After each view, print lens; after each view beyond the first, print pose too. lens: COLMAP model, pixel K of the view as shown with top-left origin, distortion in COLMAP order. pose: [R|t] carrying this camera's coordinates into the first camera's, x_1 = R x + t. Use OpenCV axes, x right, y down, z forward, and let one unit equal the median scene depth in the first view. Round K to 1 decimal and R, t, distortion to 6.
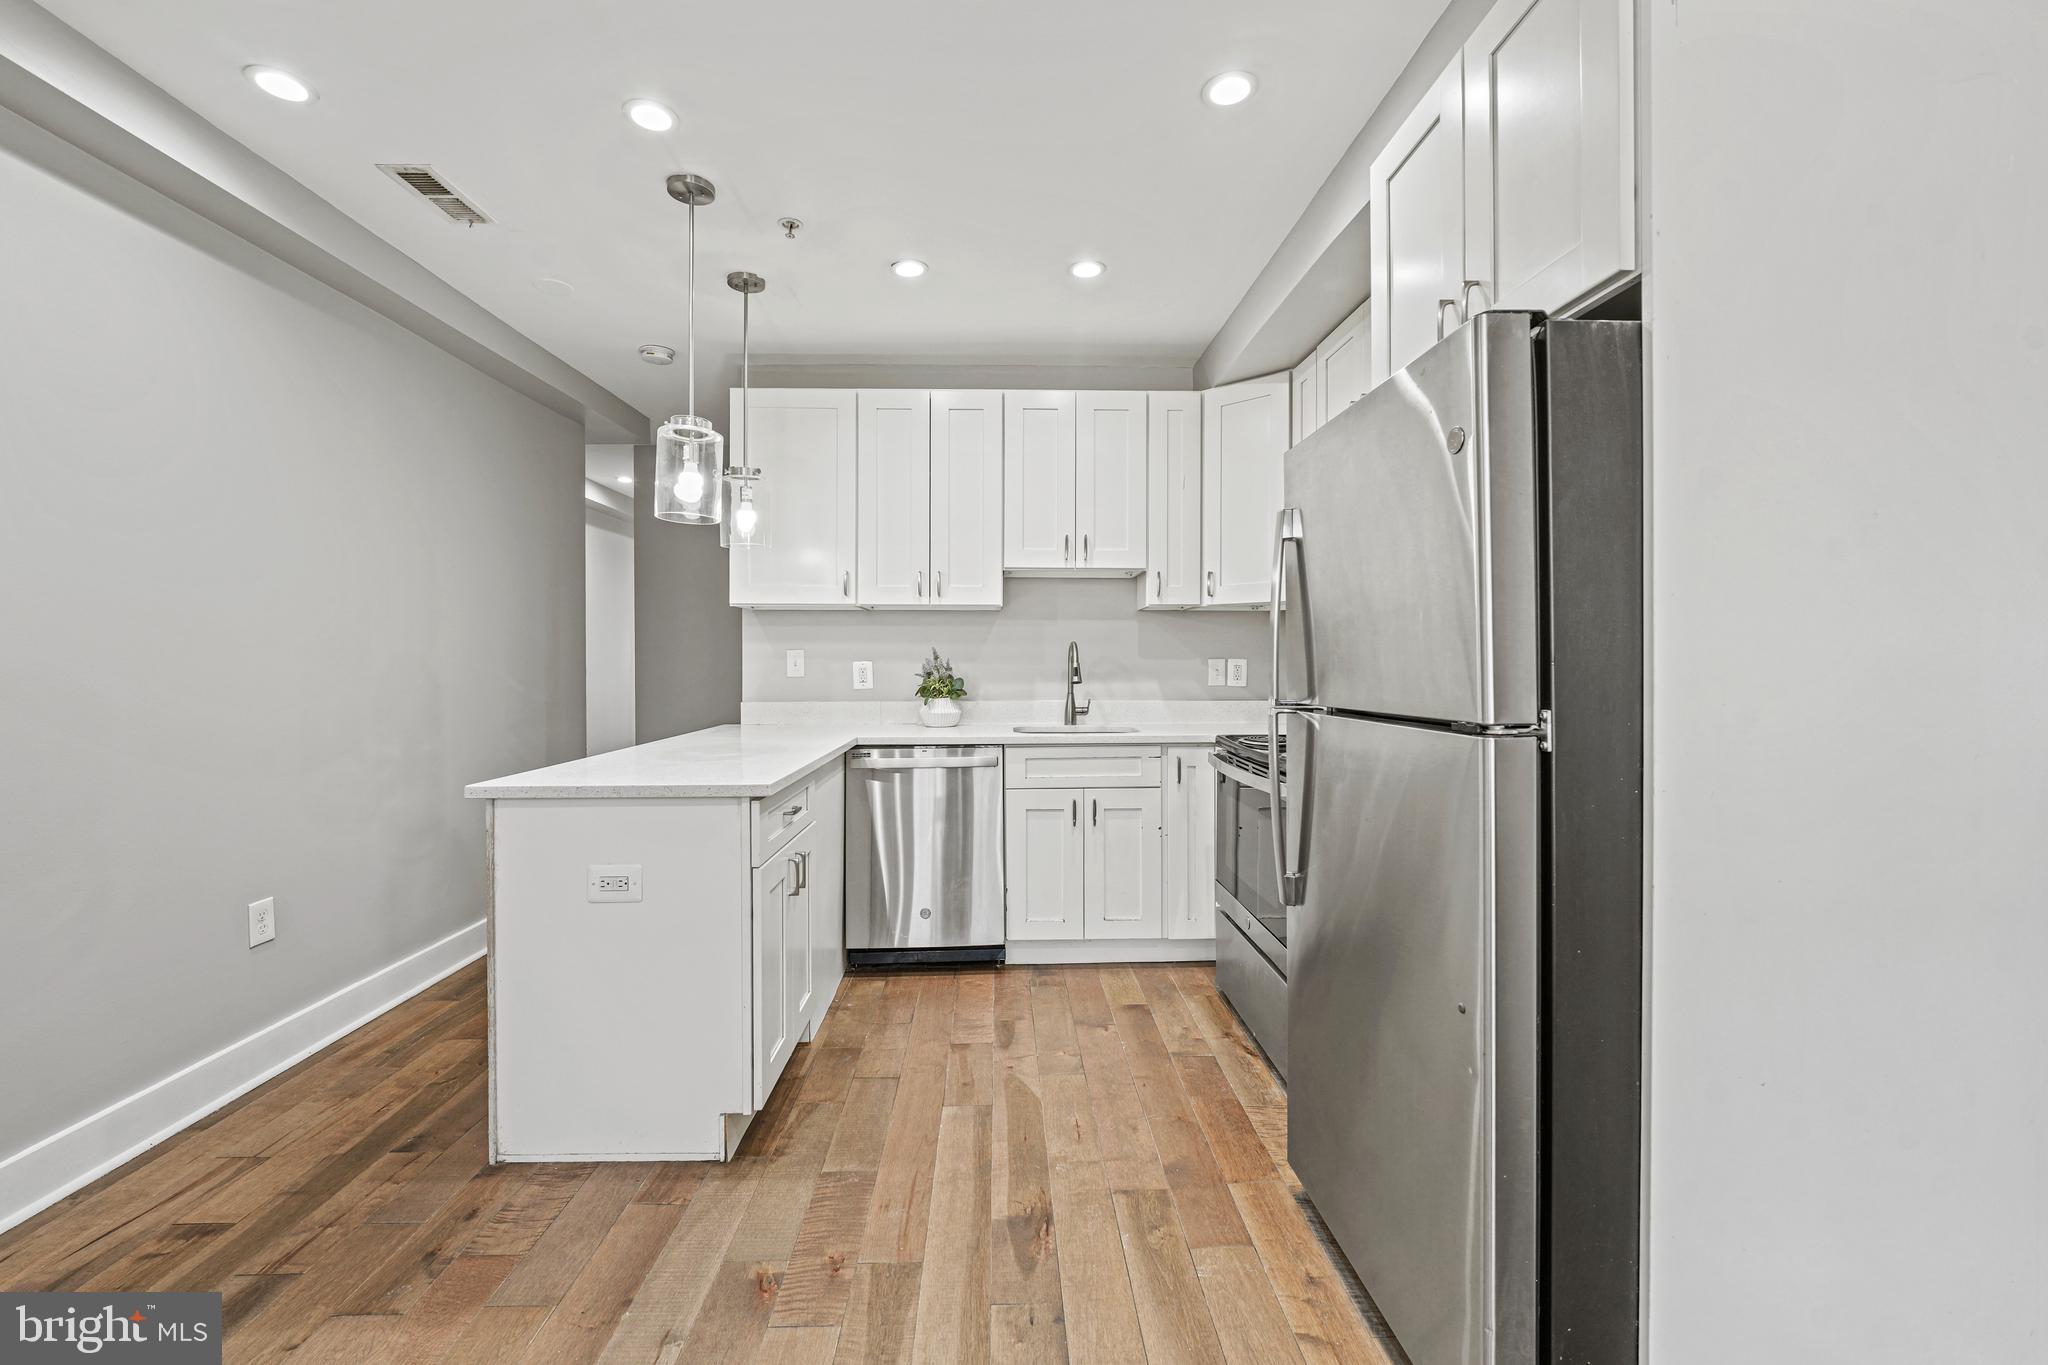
lens RADIAL K [[835.0, 0, 1016.9], [0, 835.0, 674.0], [0, 0, 1]] dist [-0.011739, 0.002937]
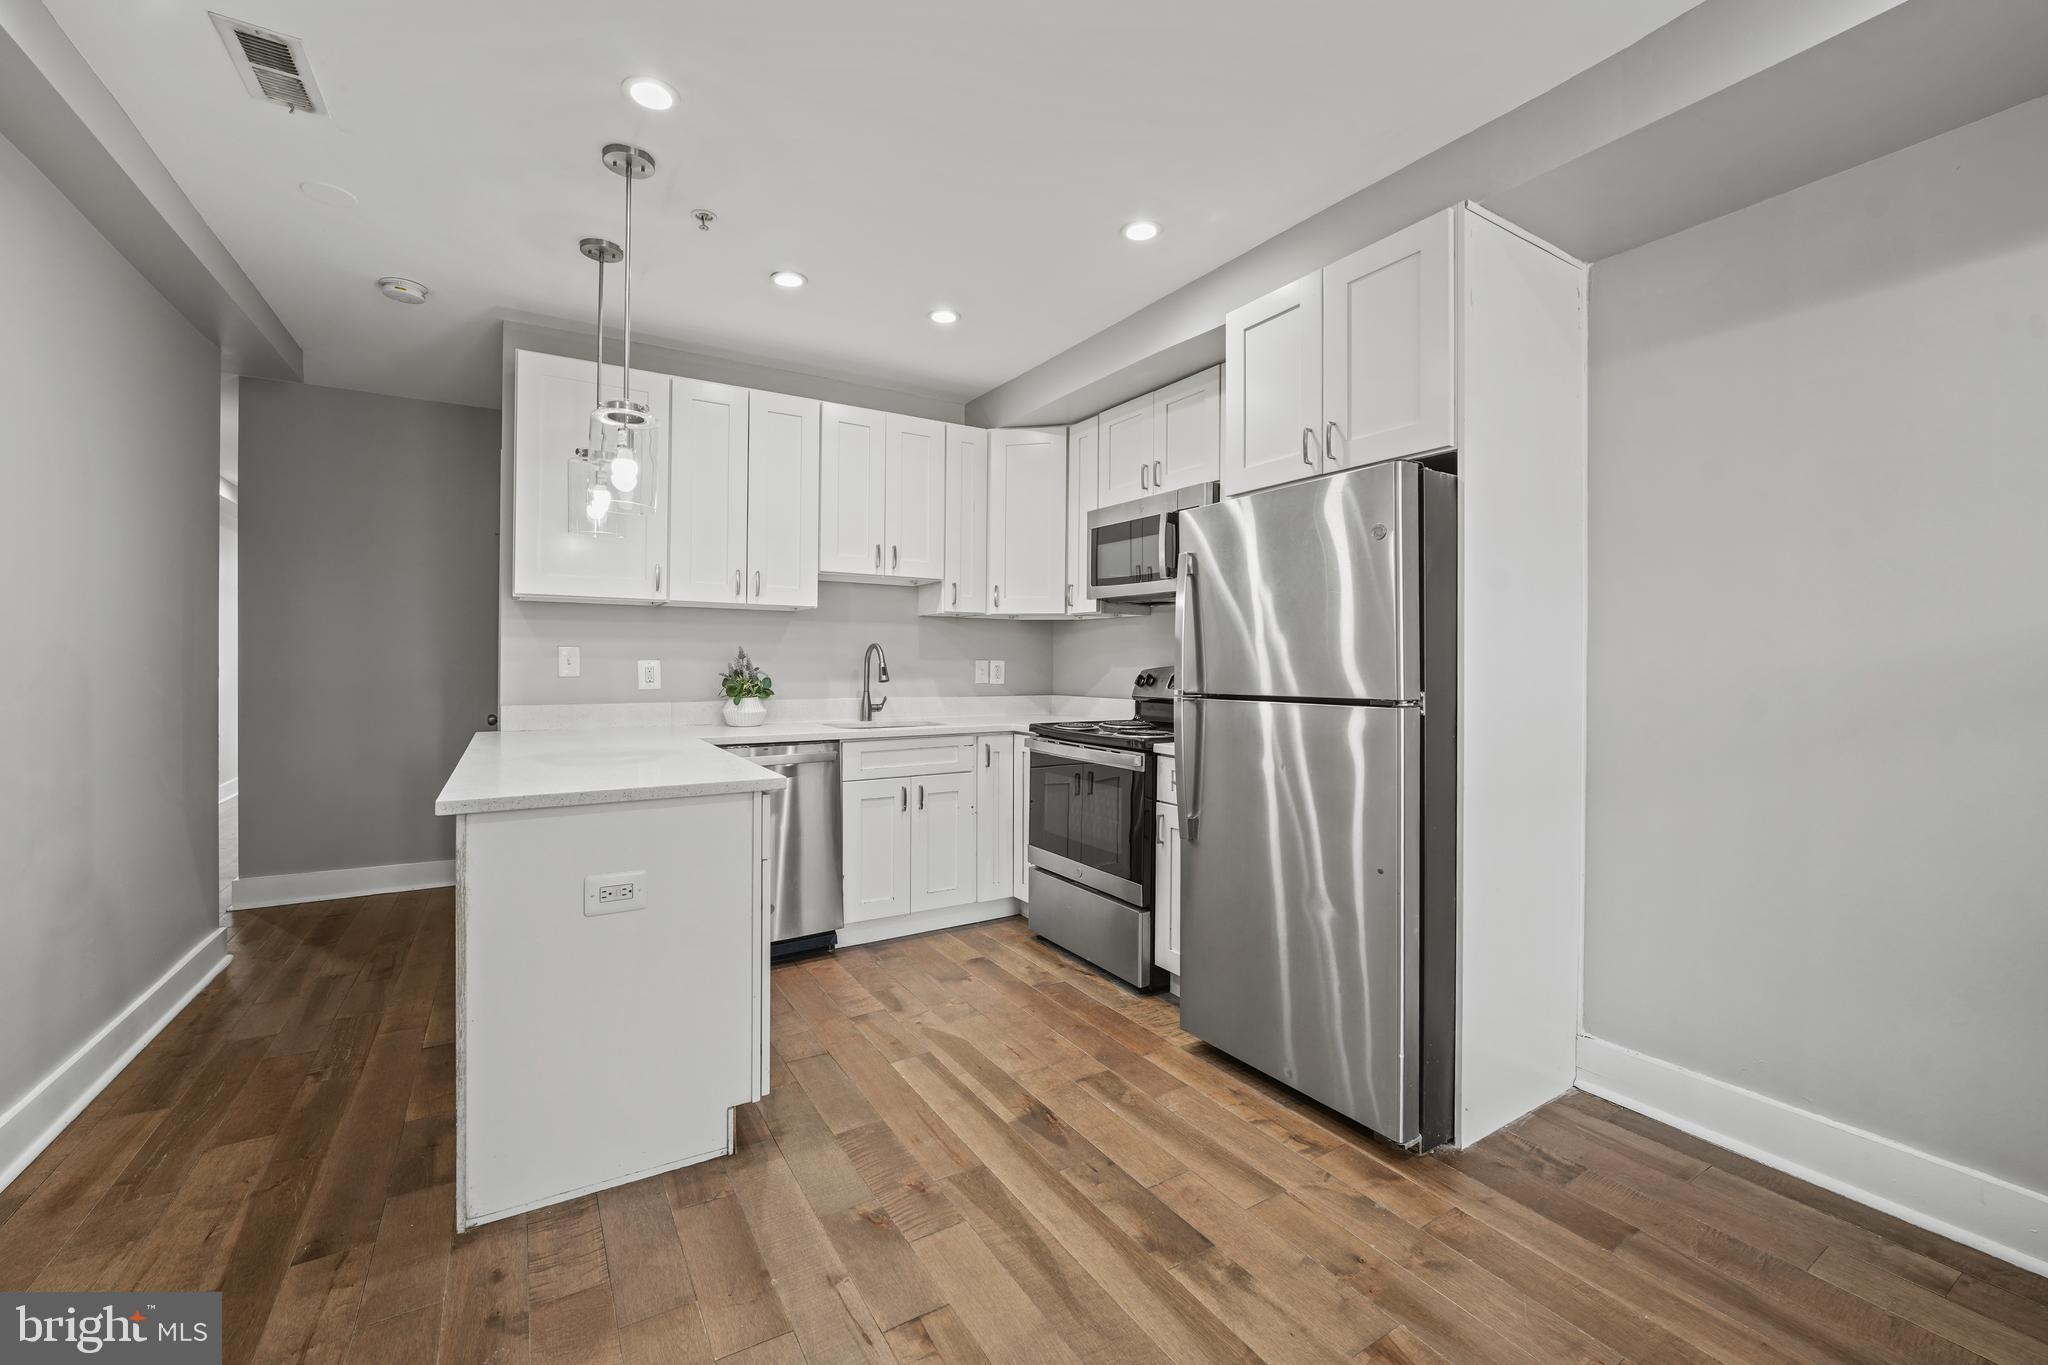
lens RADIAL K [[835.0, 0, 1024.9], [0, 835.0, 675.0], [0, 0, 1]] dist [-0.011739, 0.002937]
pose [[0.864657, -0.001184, 0.502361, -0.412199], [0.001282, 0.999999, 0.000150, 0.003106], [-0.502361, 0.000514, 0.864658, -0.039570]]
